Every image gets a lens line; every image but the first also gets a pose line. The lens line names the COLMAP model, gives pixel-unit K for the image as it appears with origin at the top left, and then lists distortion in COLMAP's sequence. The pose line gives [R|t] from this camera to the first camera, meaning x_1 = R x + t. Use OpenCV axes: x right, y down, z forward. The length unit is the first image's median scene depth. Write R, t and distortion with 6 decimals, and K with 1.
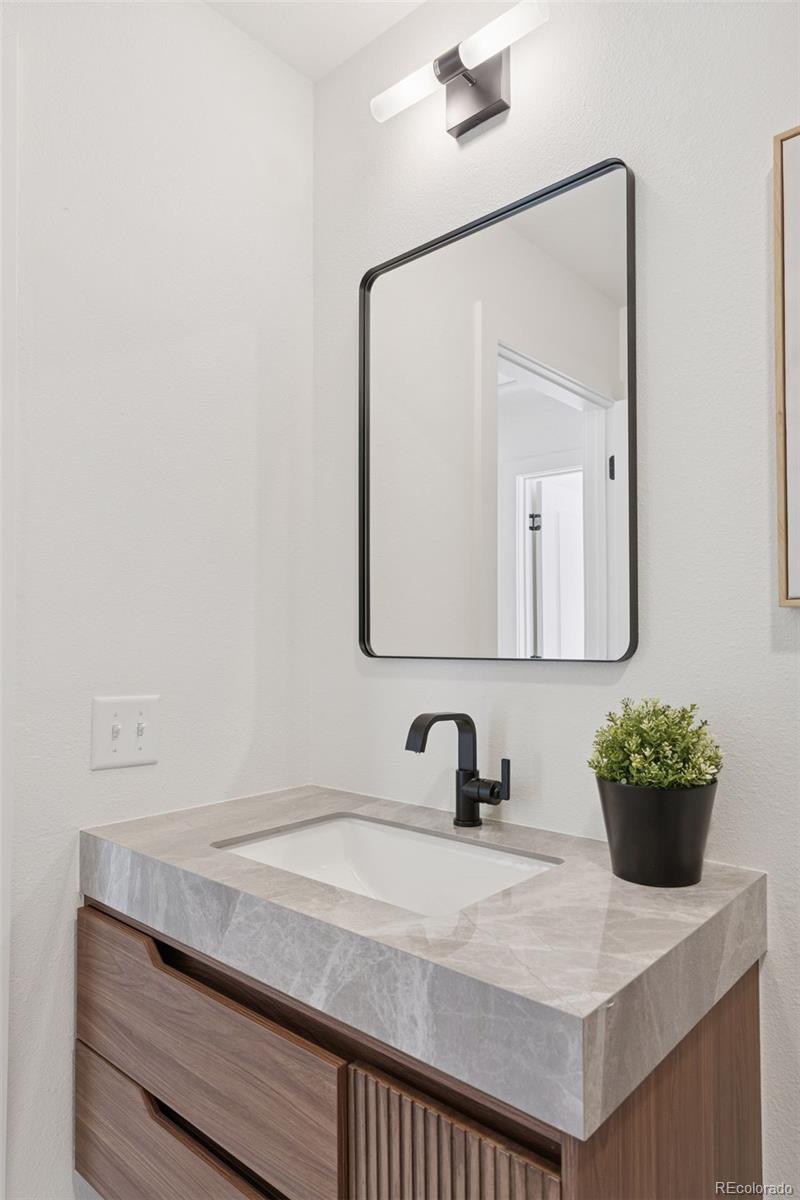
lens RADIAL K [[786.0, 0, 398.5], [0, 786.0, 604.3], [0, 0, 1]] dist [-0.003752, -0.001039]
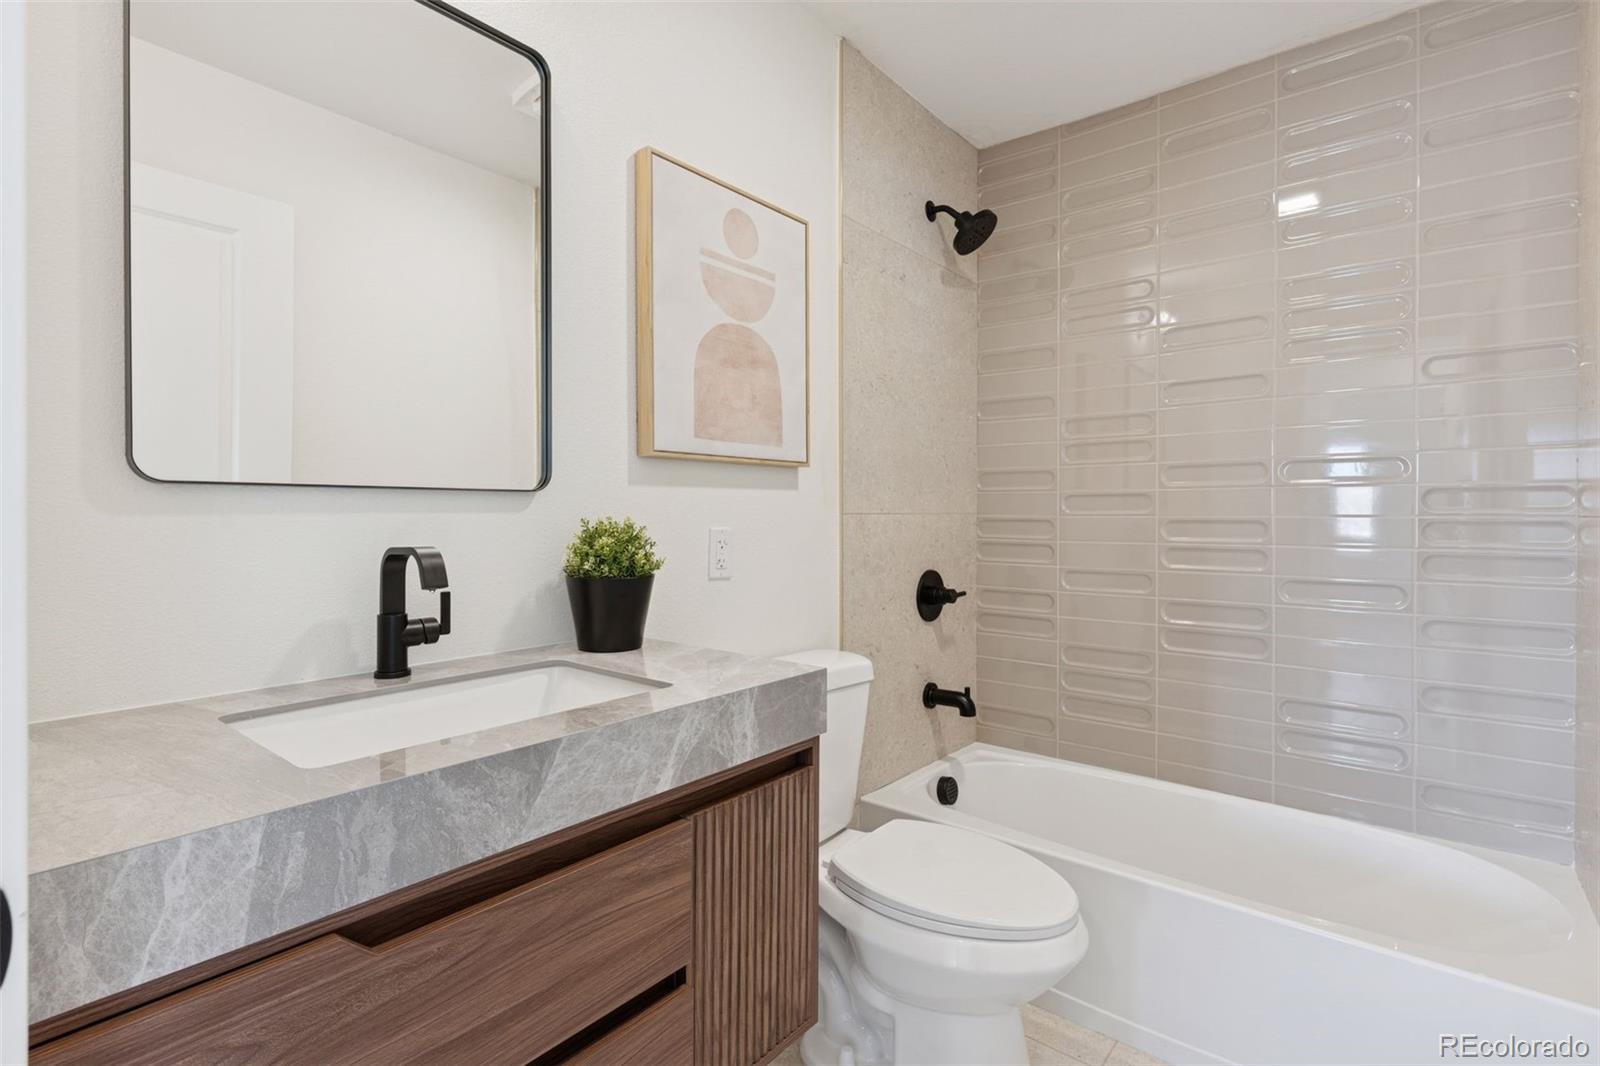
lens RADIAL K [[768.8, 0, 796.9], [0, 768.8, 525.3], [0, 0, 1]] dist [0.002433, -0.000530]
pose [[-0.079428, -0.009351, 0.996797, -1.066347], [-0.038610, 0.999235, 0.006297, 0.120610], [-0.996093, -0.037986, -0.079729, 0.829759]]
